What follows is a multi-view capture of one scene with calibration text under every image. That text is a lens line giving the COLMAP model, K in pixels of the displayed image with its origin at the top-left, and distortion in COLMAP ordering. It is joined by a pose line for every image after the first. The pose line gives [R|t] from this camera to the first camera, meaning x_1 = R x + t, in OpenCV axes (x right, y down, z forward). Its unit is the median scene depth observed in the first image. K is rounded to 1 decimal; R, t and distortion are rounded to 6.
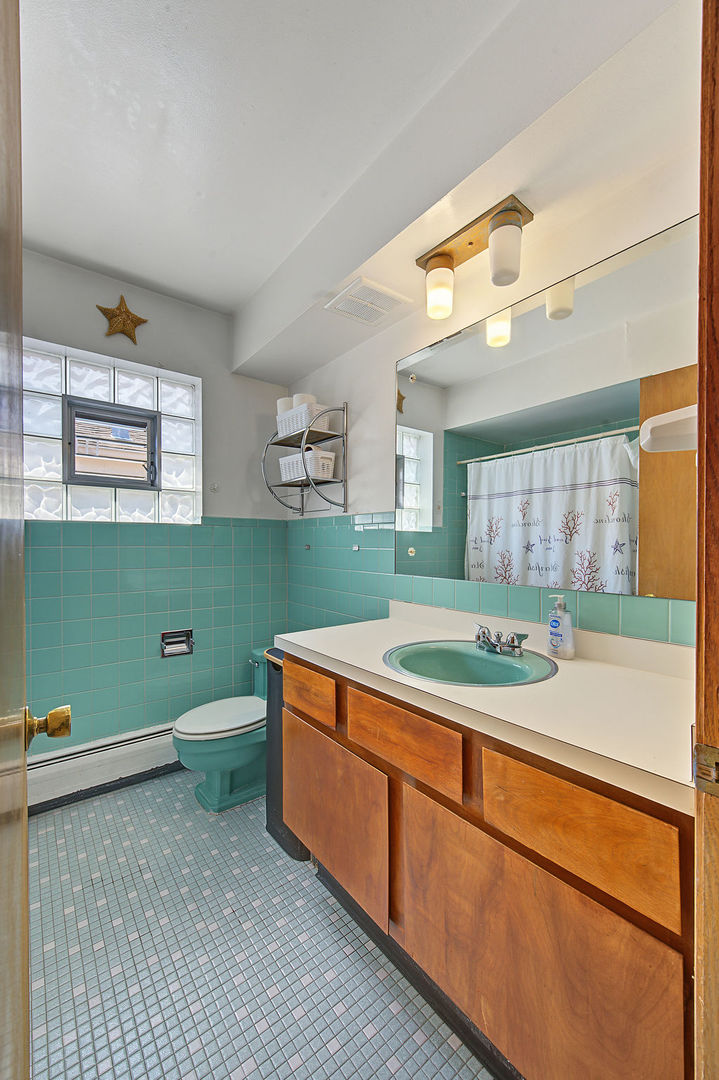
lens RADIAL K [[428.0, 0, 361.6], [0, 428.0, 544.0], [0, 0, 1]] dist [0.001543, -0.000658]
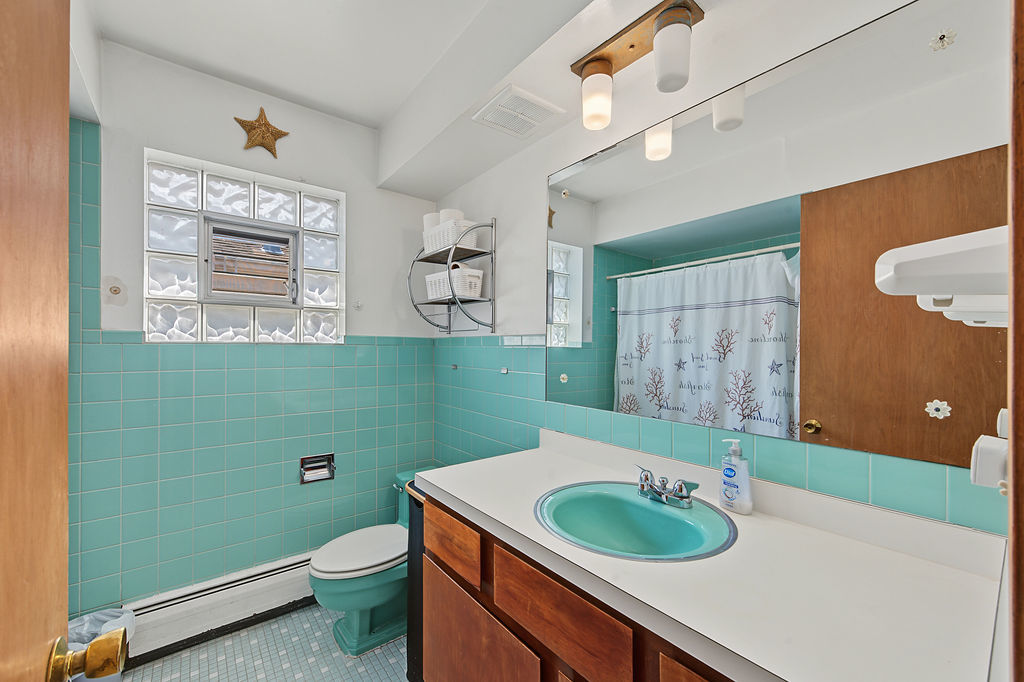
lens RADIAL K [[405.8, 0, 509.4], [0, 405.8, 344.9], [0, 0, 1]] dist [0.001543, -0.000658]
pose [[0.999993, 0.003109, -0.002193, -0.000310], [-0.003129, 0.999954, -0.009012, -0.040963], [0.002165, 0.009018, 0.999957, 0.096642]]
